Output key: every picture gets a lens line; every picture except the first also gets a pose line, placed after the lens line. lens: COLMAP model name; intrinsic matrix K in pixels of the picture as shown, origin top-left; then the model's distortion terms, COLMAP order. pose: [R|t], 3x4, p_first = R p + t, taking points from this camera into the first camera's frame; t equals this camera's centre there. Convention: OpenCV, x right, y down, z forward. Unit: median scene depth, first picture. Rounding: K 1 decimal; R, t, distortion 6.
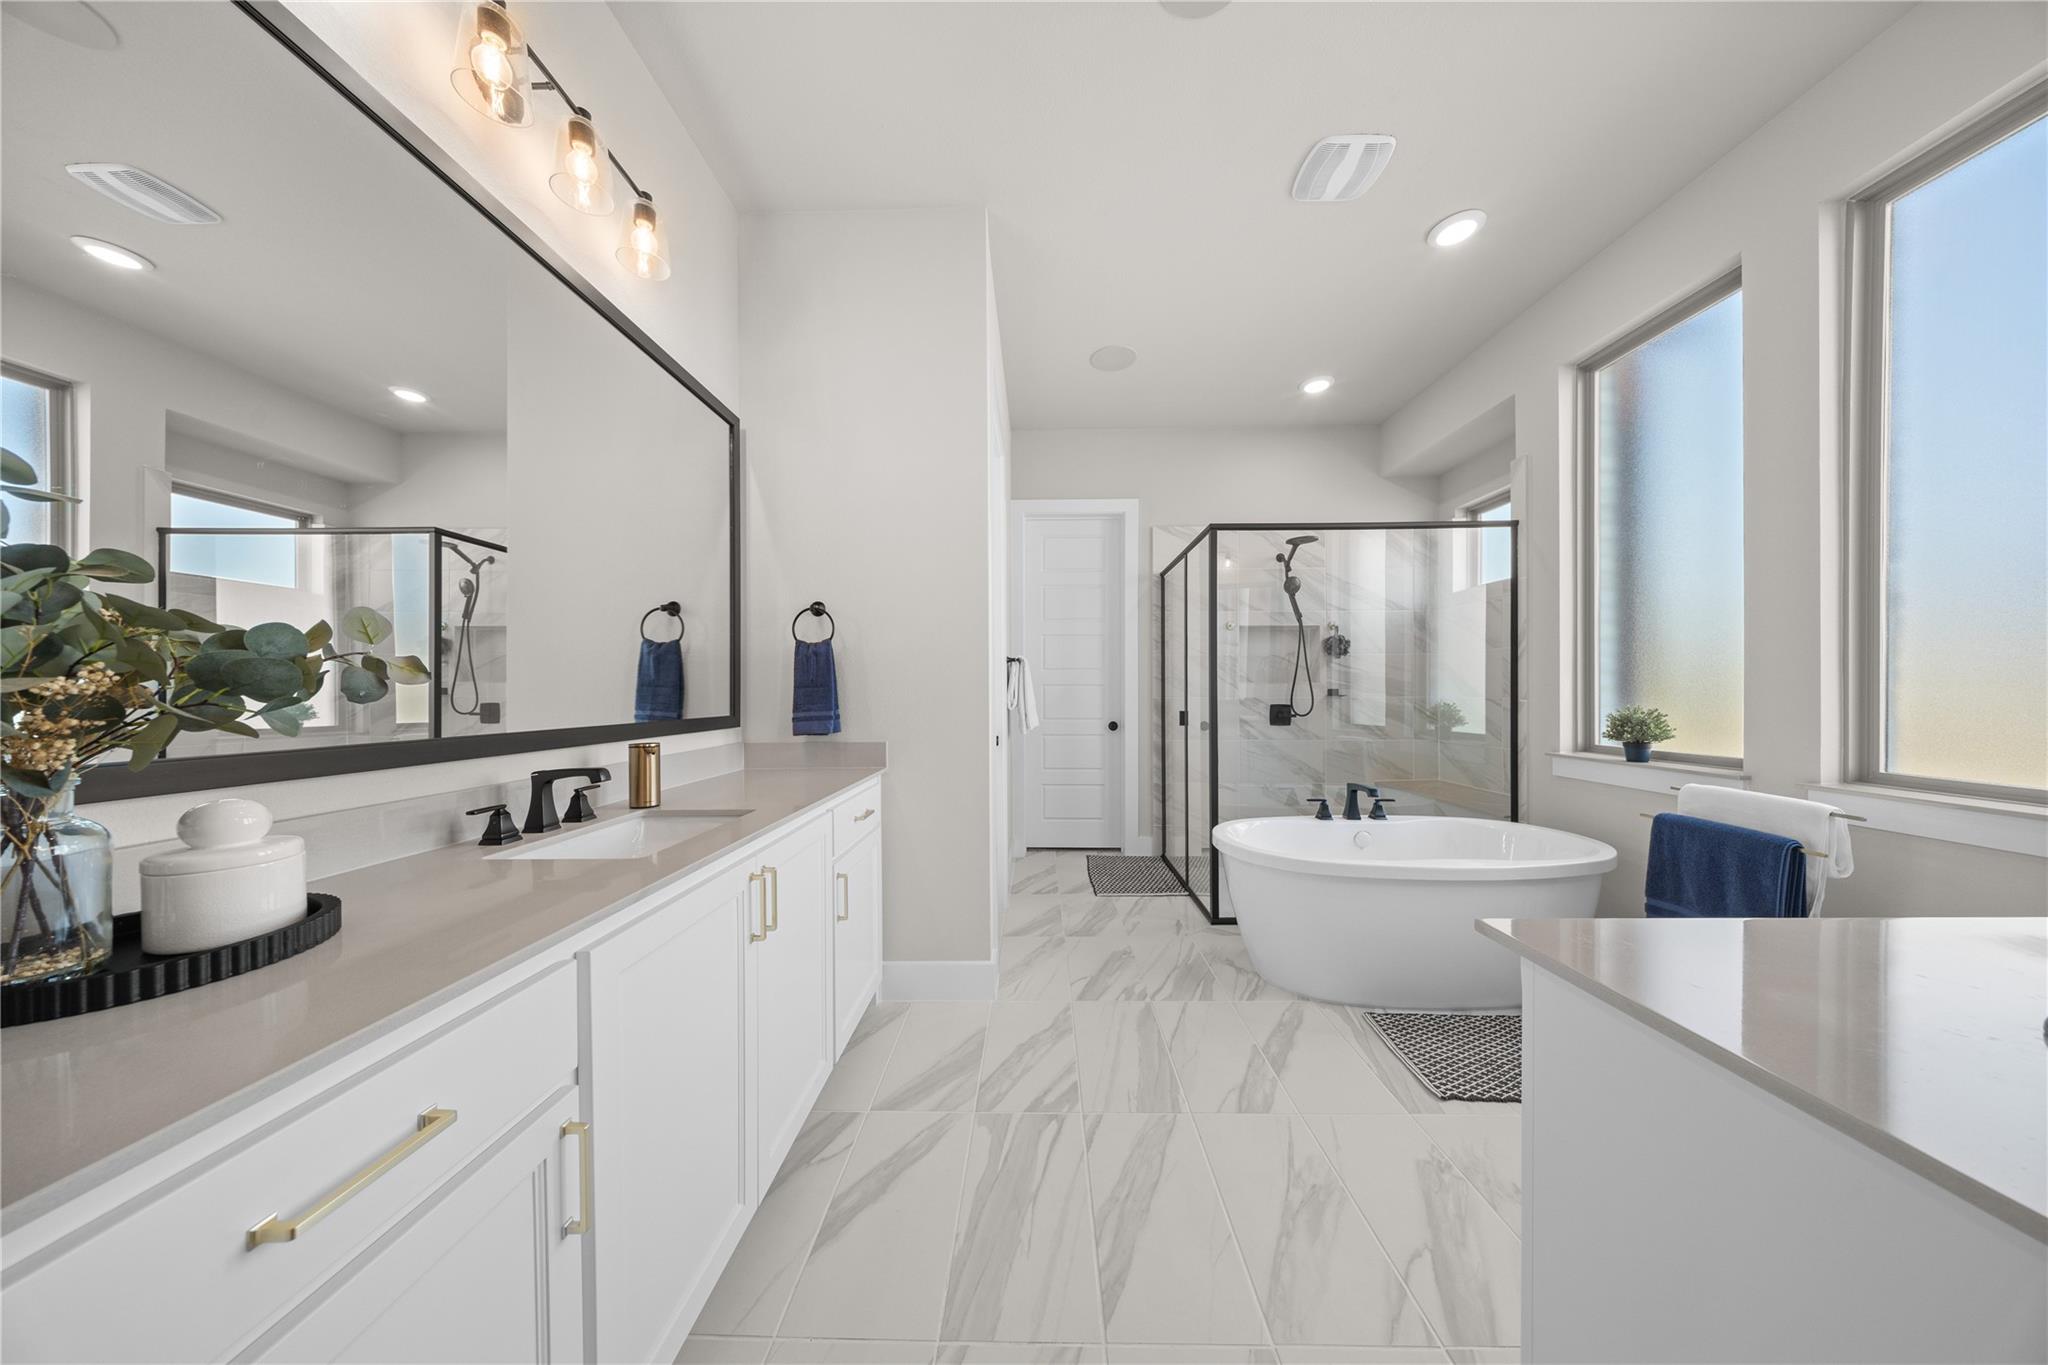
lens RADIAL K [[602.3, 0, 1026.5], [0, 602.3, 677.3], [0, 0, 1]] dist [-0.000898, -0.000072]
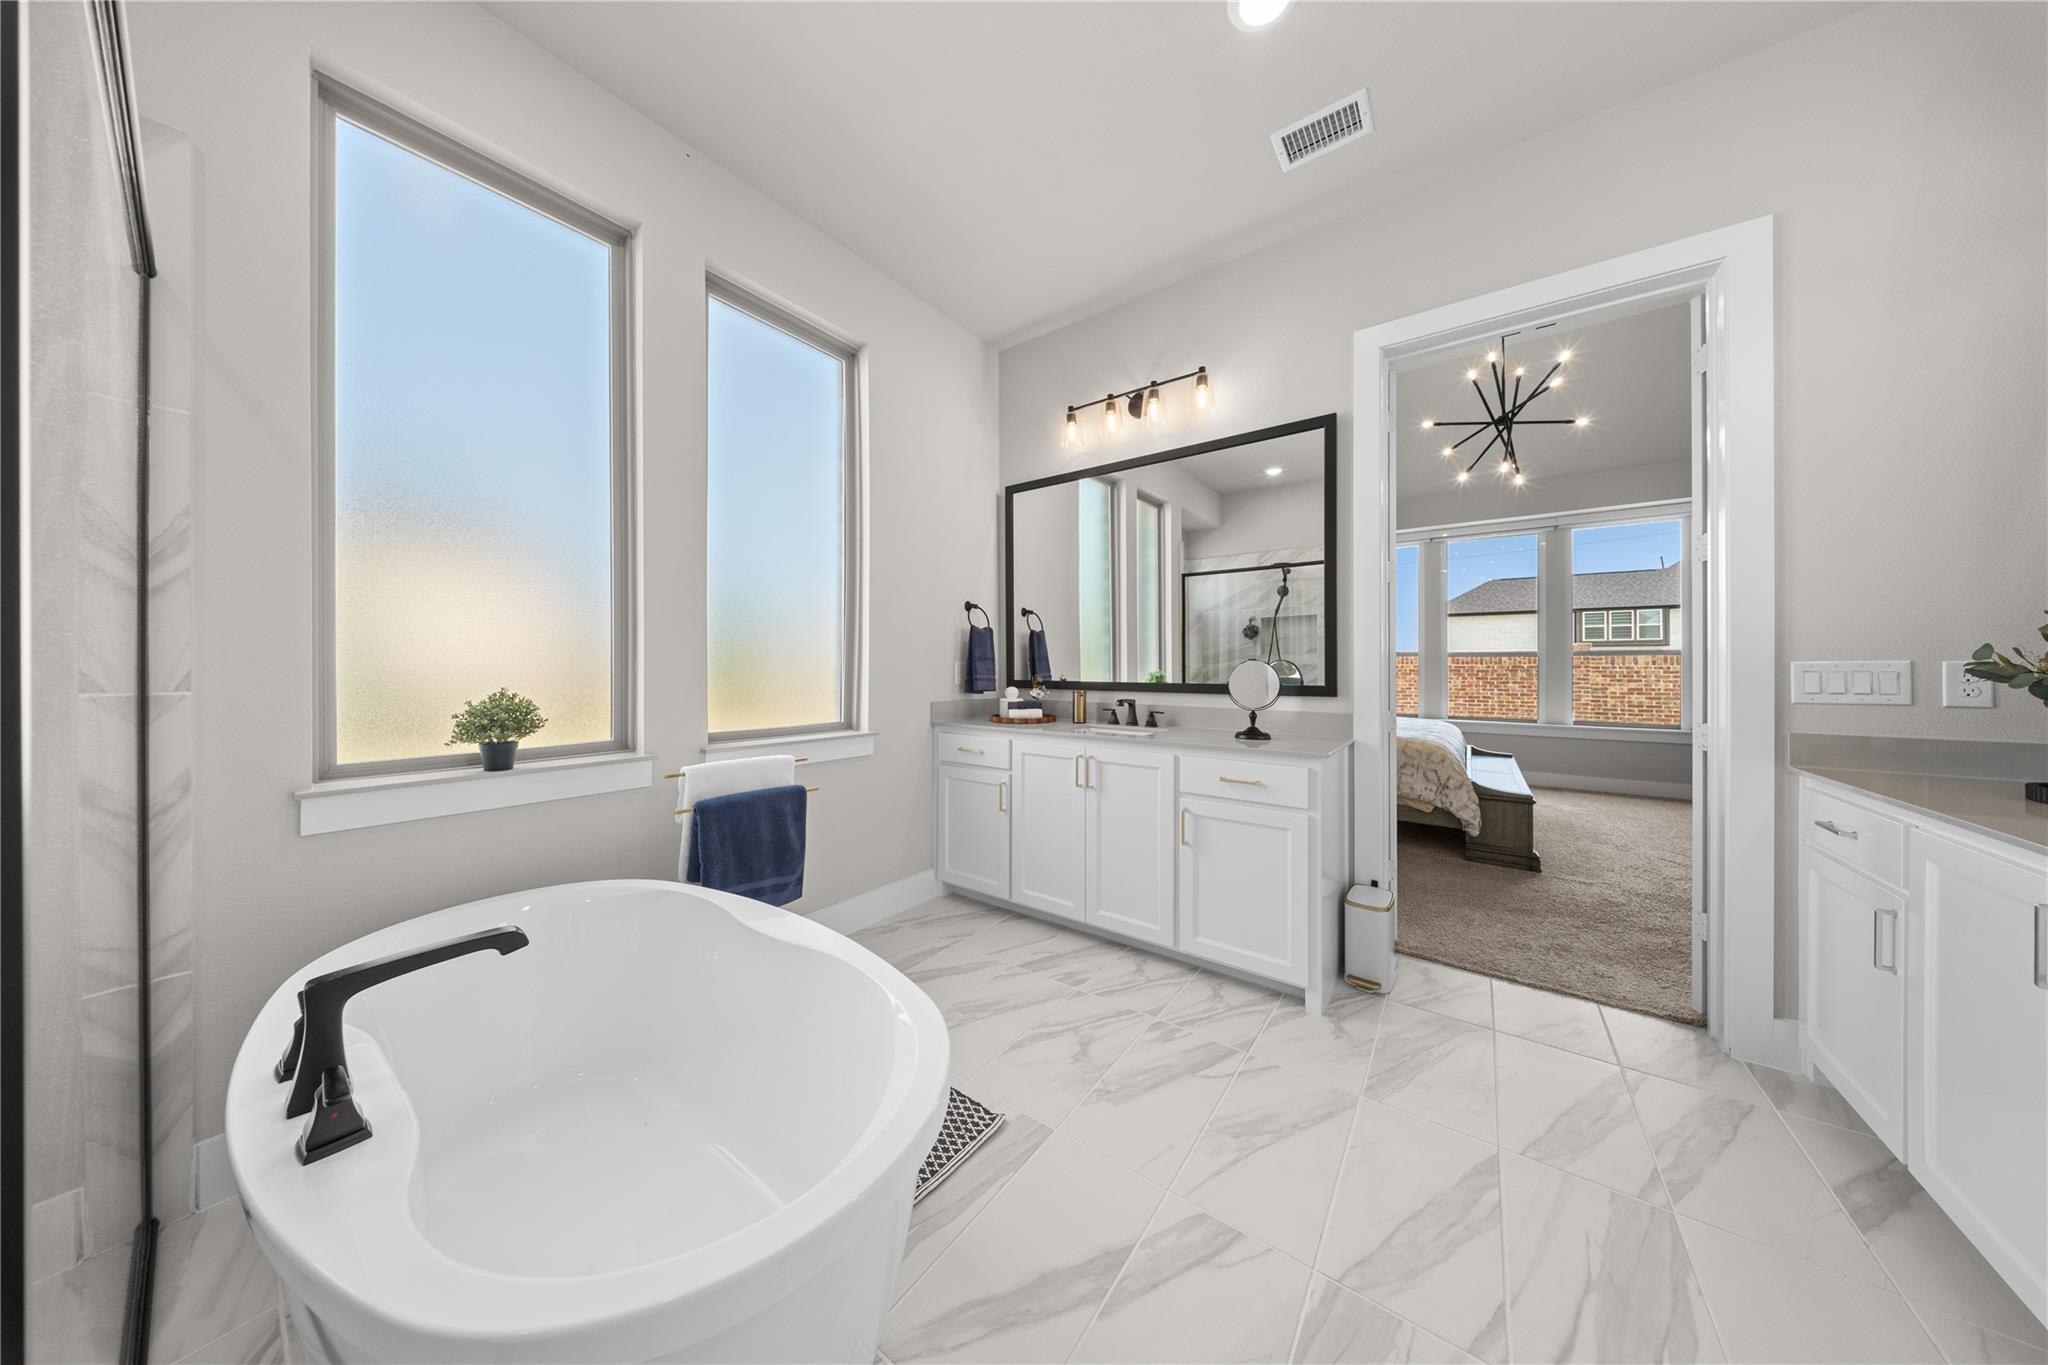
lens RADIAL K [[602.3, 0, 1026.5], [0, 602.3, 677.3], [0, 0, 1]] dist [-0.000898, -0.000072]
pose [[-0.814147, -0.014878, 0.580468, 0.157848], [-0.012167, 0.999889, 0.008564, 0.028104], [-0.580531, -0.000090, -0.814238, 1.889985]]
